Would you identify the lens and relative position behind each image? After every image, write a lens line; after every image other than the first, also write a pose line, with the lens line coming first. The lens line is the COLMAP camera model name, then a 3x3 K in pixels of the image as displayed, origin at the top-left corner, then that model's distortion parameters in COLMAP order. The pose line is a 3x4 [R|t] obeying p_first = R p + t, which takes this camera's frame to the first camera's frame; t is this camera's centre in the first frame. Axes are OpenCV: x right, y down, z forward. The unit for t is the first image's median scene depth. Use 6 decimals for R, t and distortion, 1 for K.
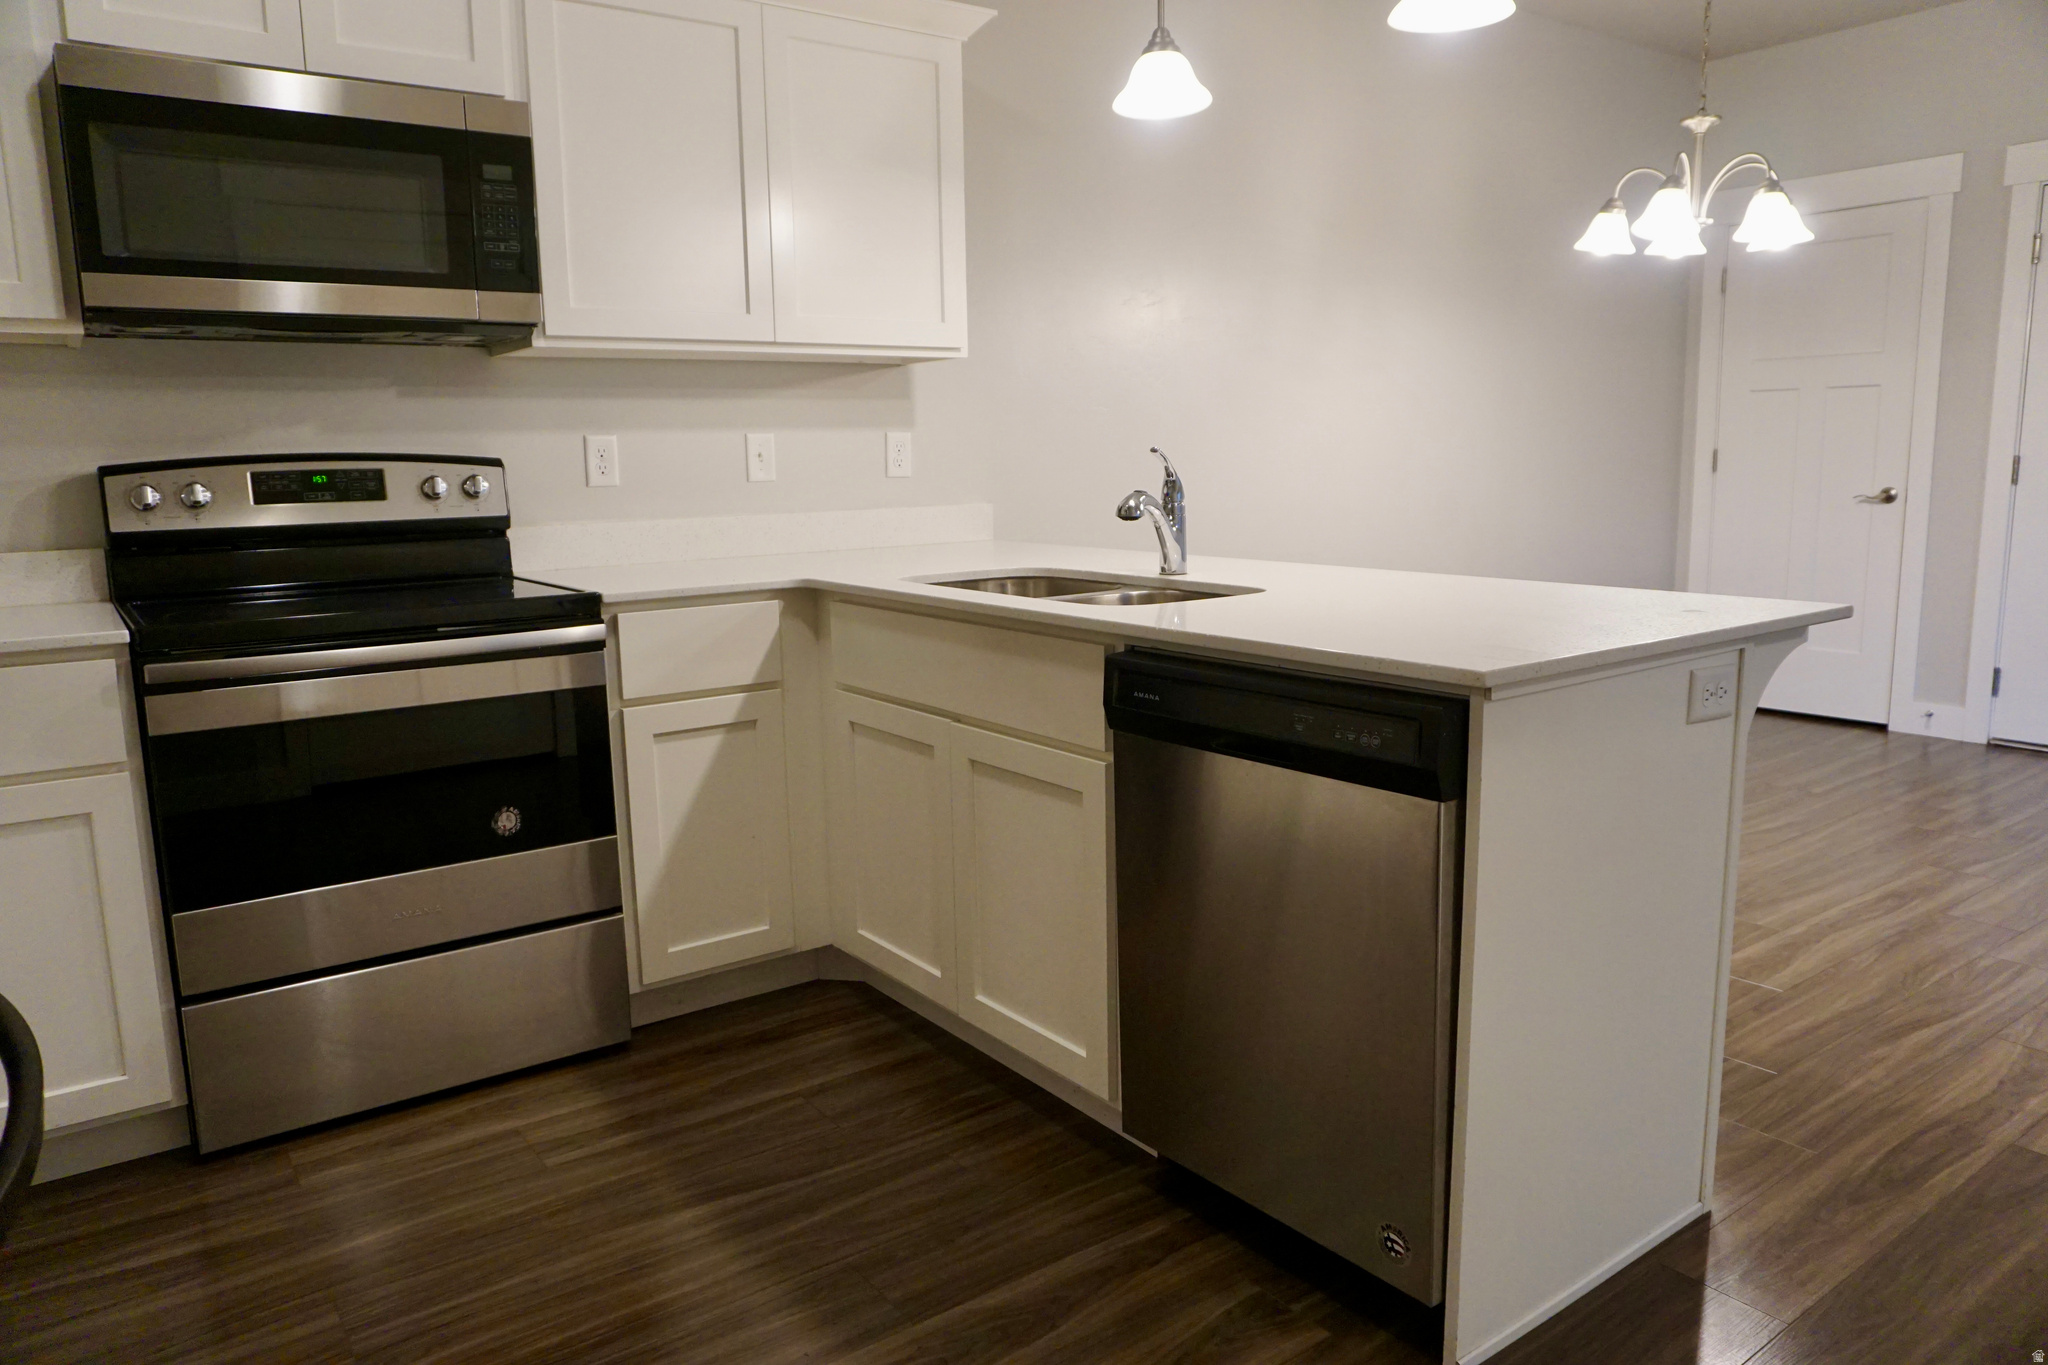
lens RADIAL K [[1372.8, 0, 1032.5], [0, 1372.8, 689.3], [0, 0, 1]] dist [-0.055118, 0.030634]
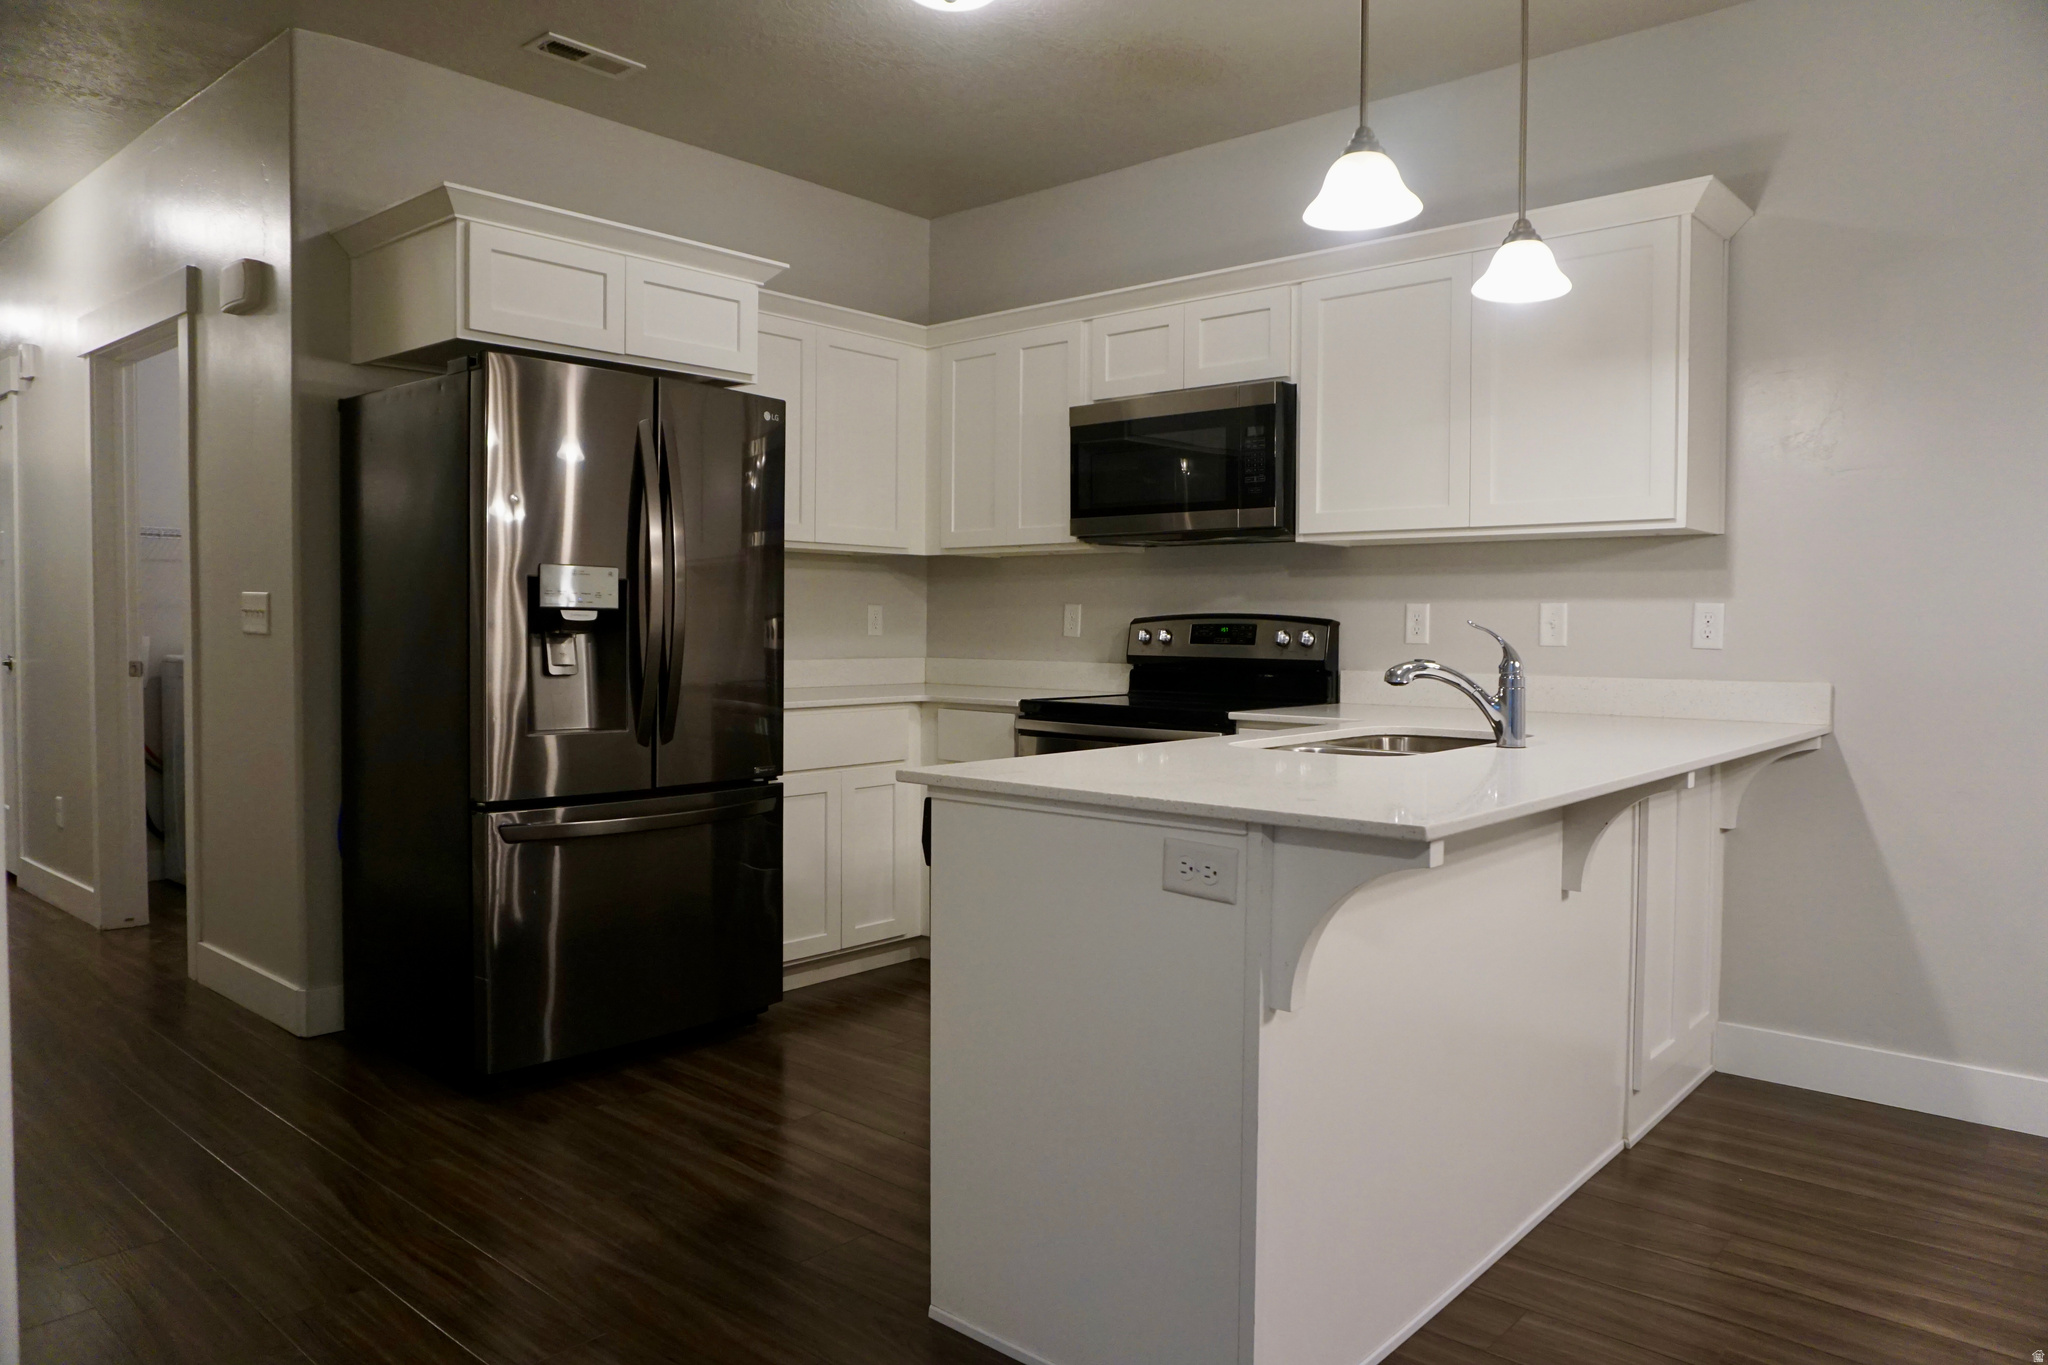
lens RADIAL K [[1372.8, 0, 1032.5], [0, 1372.8, 689.3], [0, 0, 1]] dist [-0.055118, 0.030634]
pose [[0.212197, 0.065183, -0.975051, 1.013493], [-0.176352, 0.983946, 0.027398, -0.094284], [0.961183, 0.166138, 0.220286, 0.459621]]
